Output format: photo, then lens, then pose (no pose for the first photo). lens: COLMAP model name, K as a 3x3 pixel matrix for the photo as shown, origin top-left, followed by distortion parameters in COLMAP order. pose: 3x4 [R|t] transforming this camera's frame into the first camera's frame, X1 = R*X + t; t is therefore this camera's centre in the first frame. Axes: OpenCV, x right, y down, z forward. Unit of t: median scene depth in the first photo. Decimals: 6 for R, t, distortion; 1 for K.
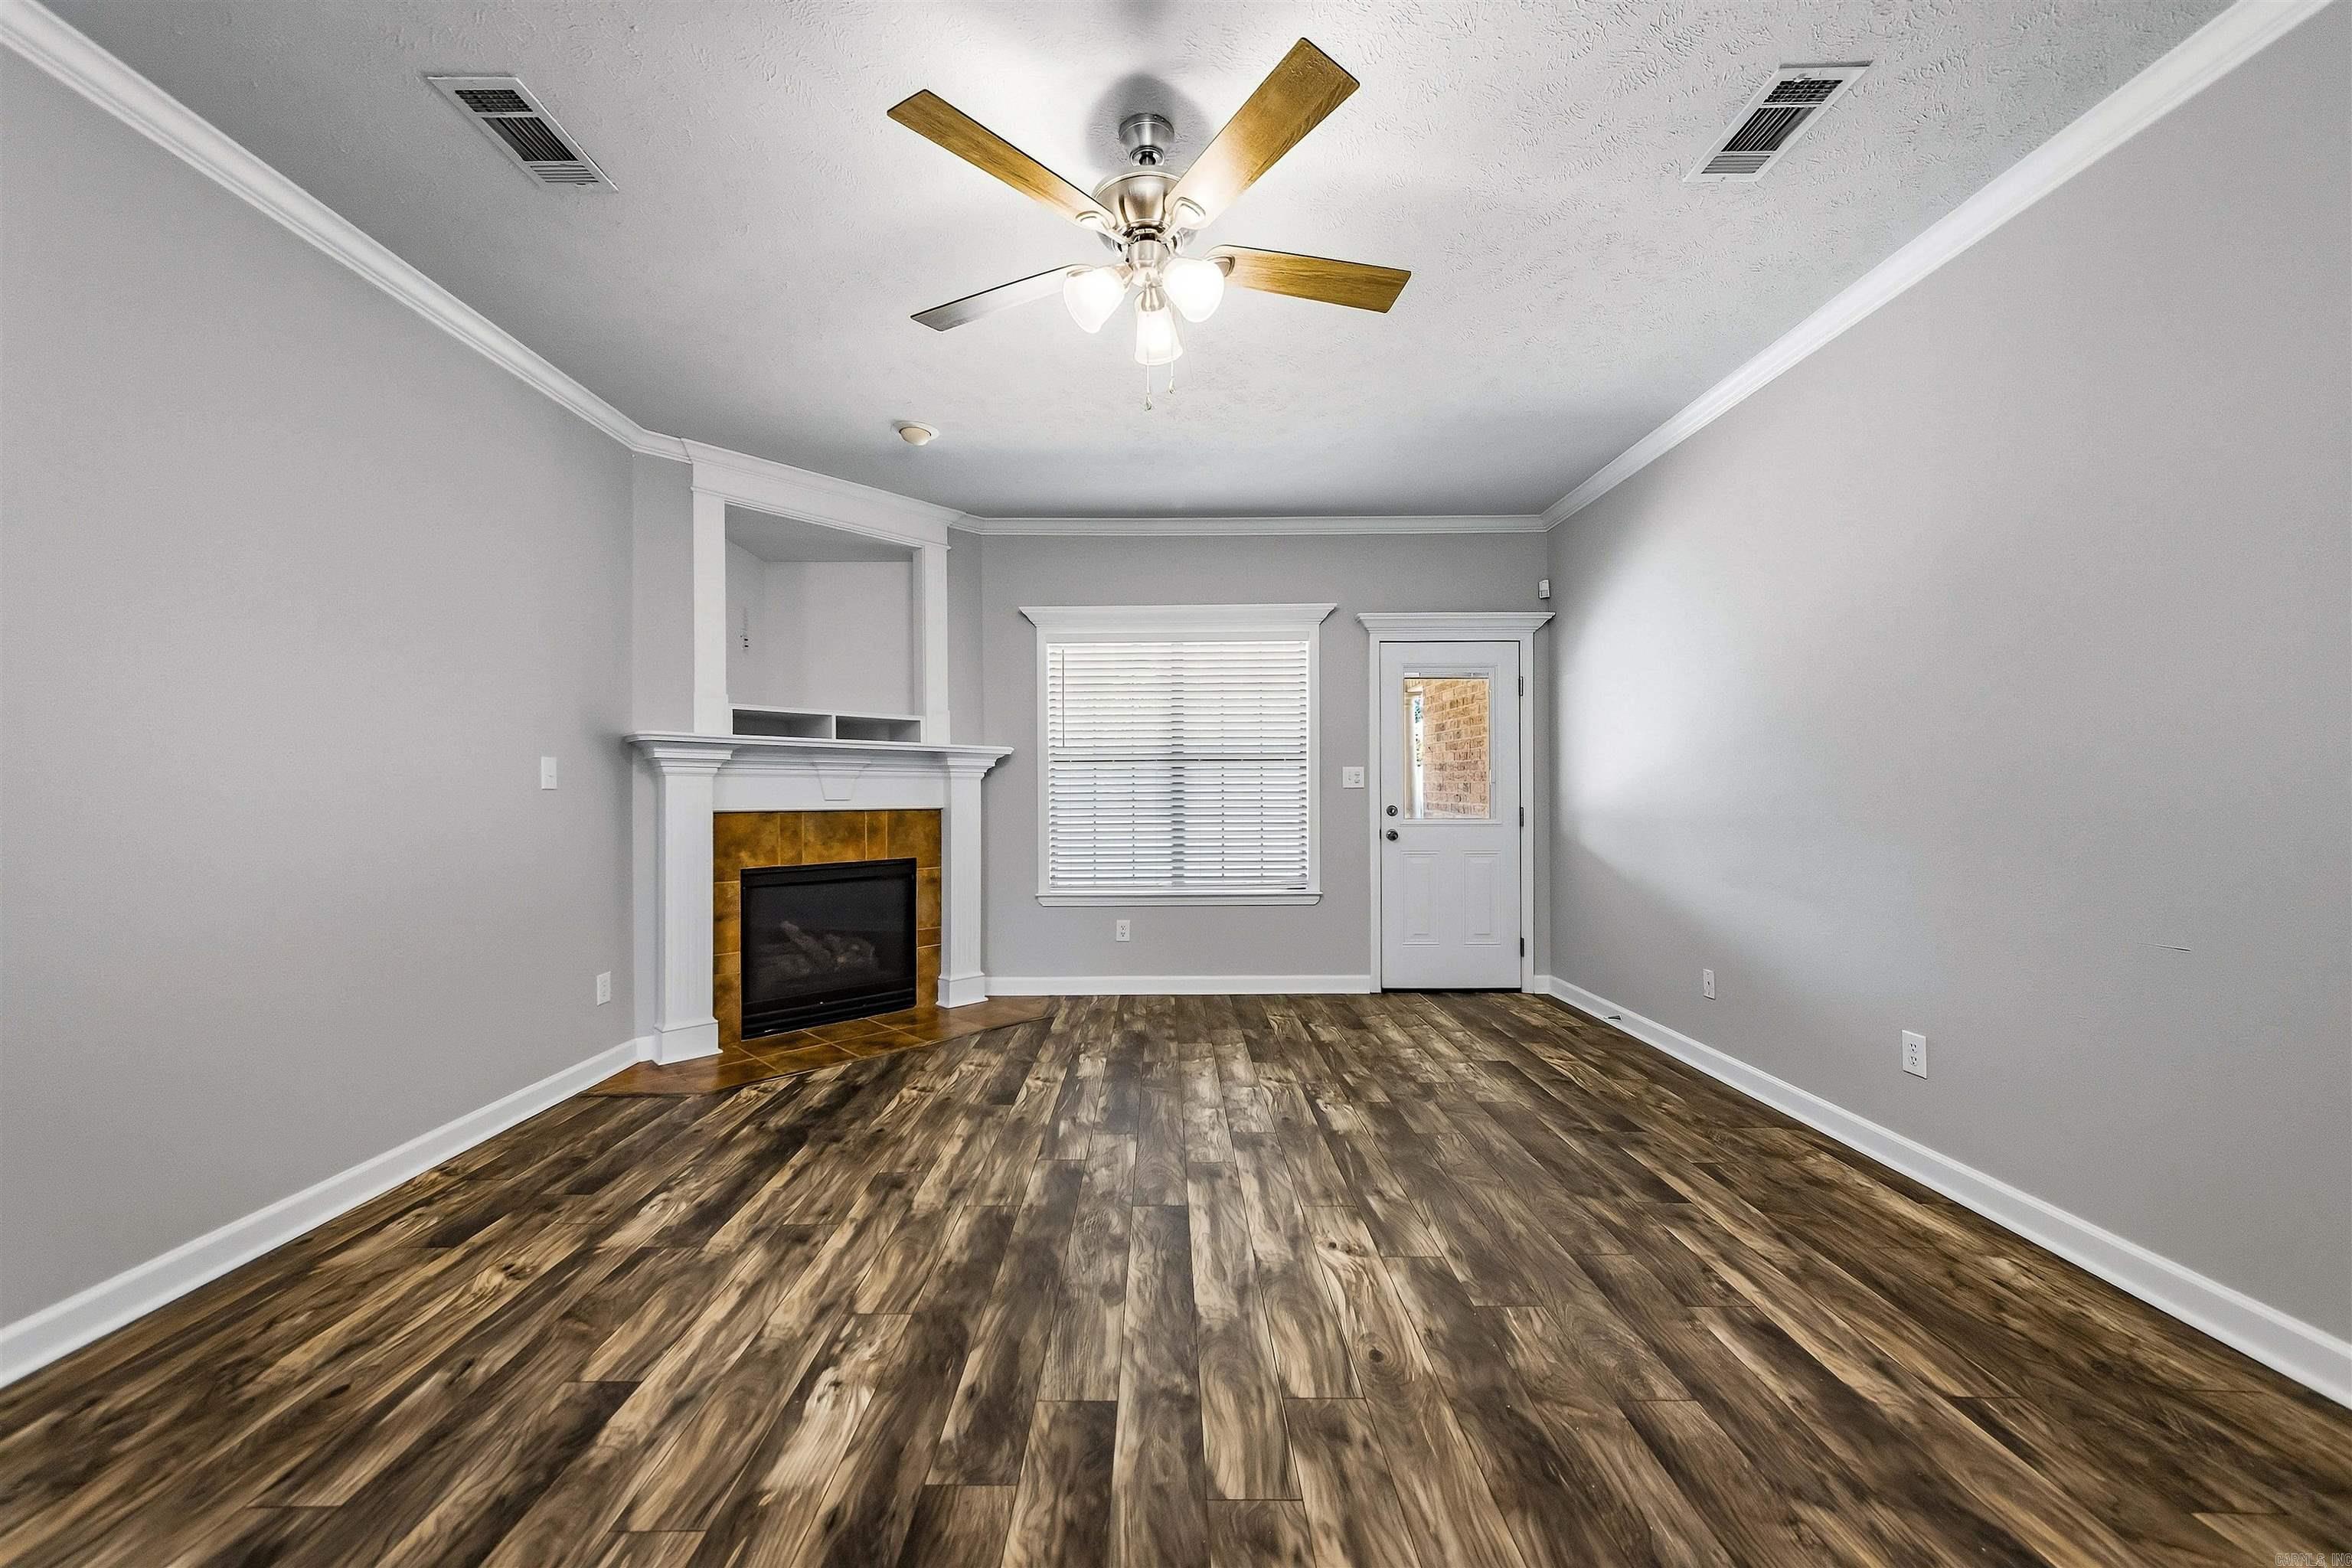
lens RADIAL K [[857.9, 0, 1164.2], [0, 857.9, 792.5], [0, 0, 1]] dist [0.001910, 0.000065]
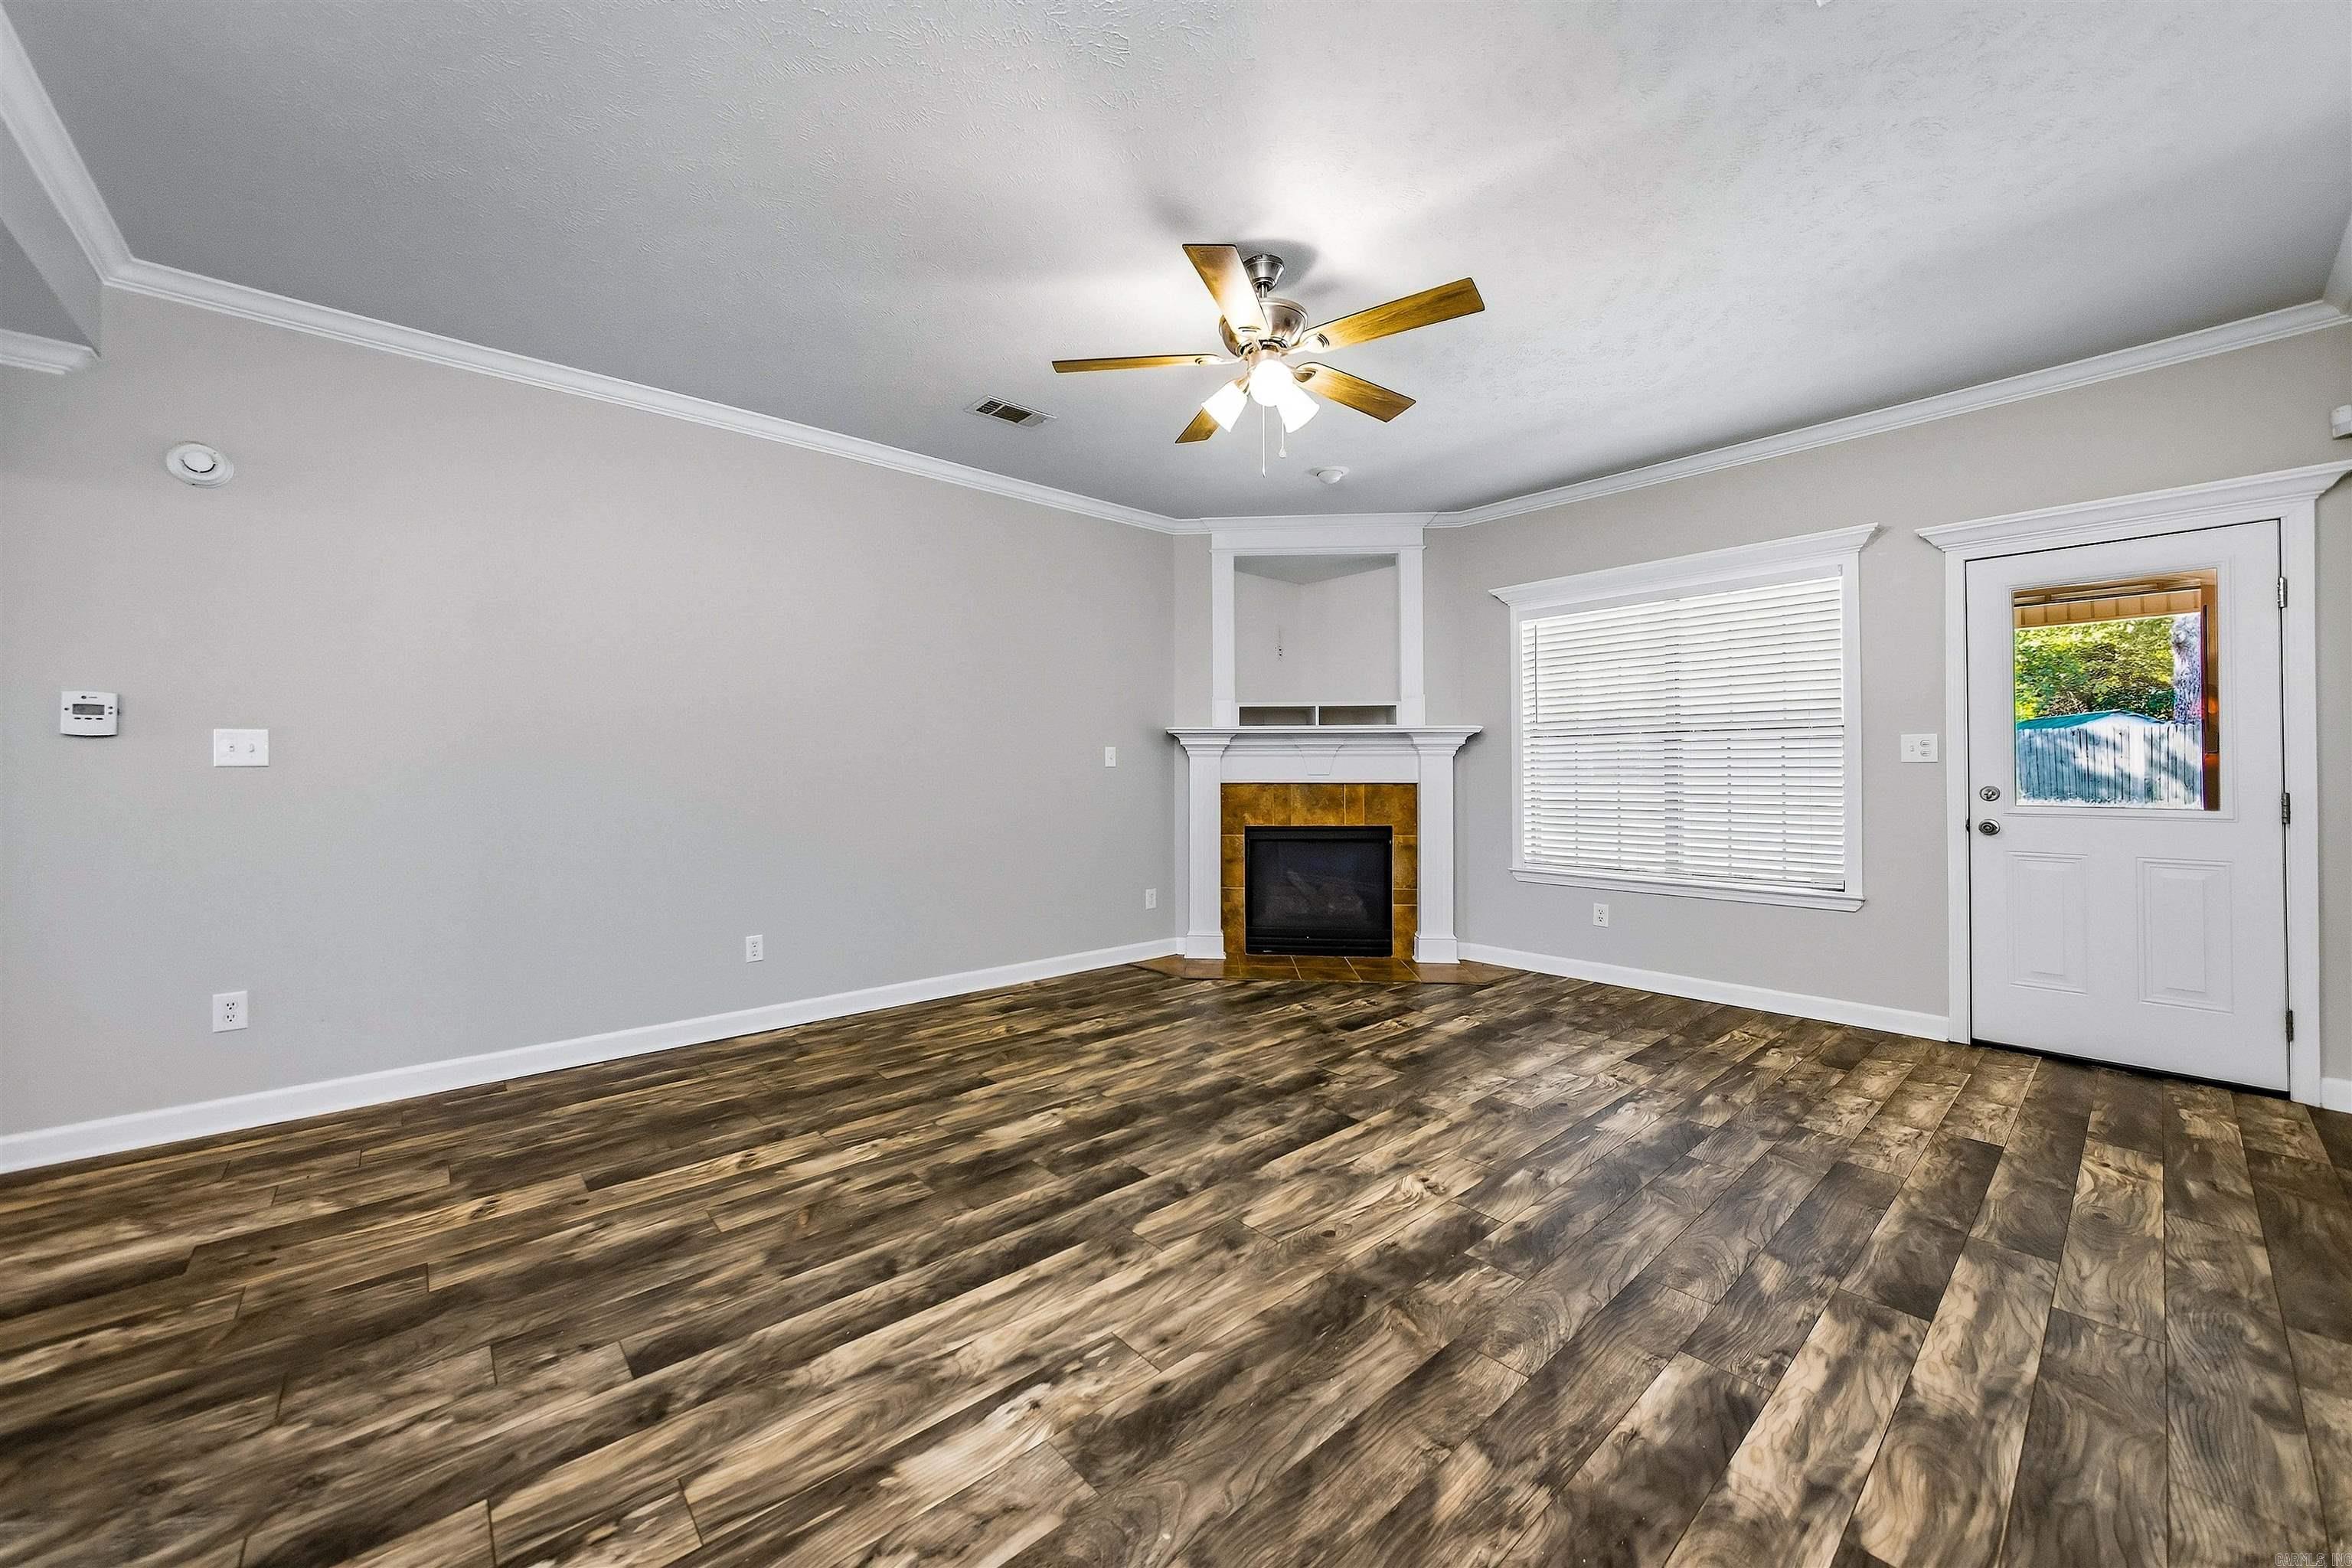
lens RADIAL K [[873.3, 0, 1162.3], [0, 873.3, 767.7], [0, 0, 1]] dist [-0.002930, -0.000288]
pose [[0.660704, -0.001739, -0.750644, 0.515942], [0.001043, 0.999998, -0.001399, 0.000070], [0.750646, 0.000141, 0.660705, 0.005283]]
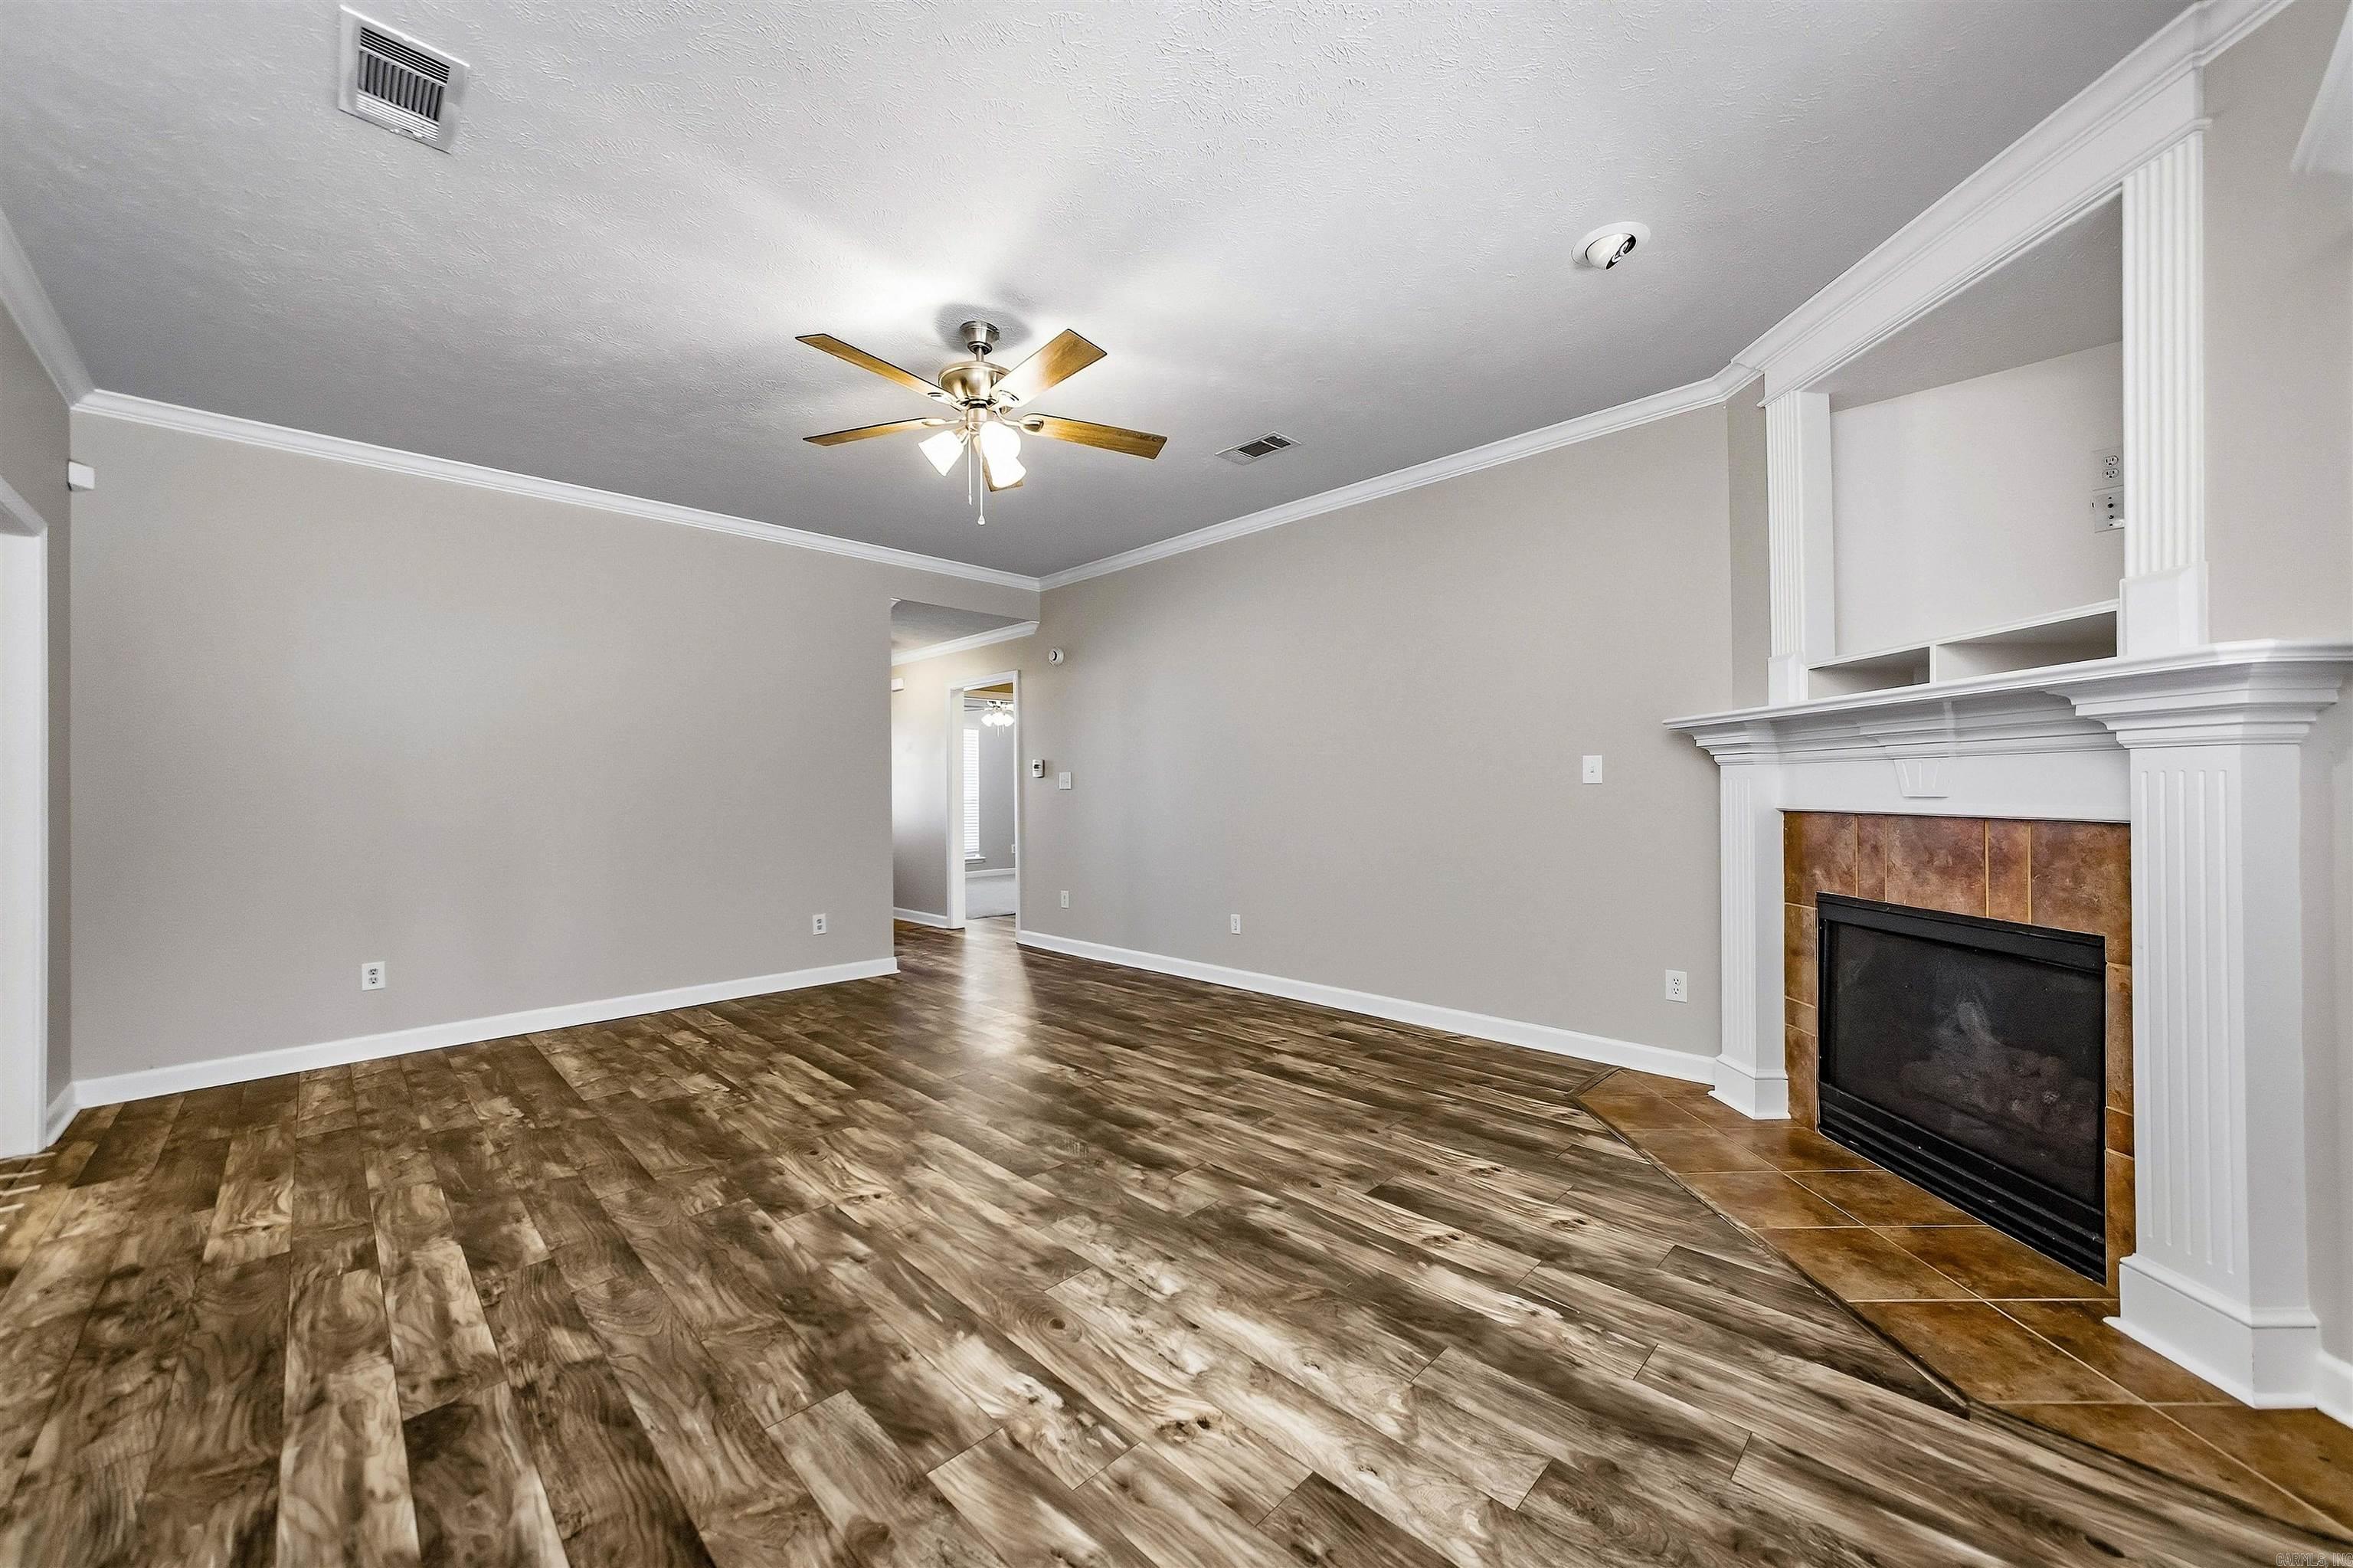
lens RADIAL K [[887.2, 0, 1176.5], [0, 887.2, 784.0], [0, 0, 1]] dist [0.000172, 0.000183]
pose [[-0.709958, 0.006495, -0.704214, 0.467240], [0.013006, 0.999908, -0.003891, -0.004980], [0.704124, -0.011922, -0.709977, 1.340029]]
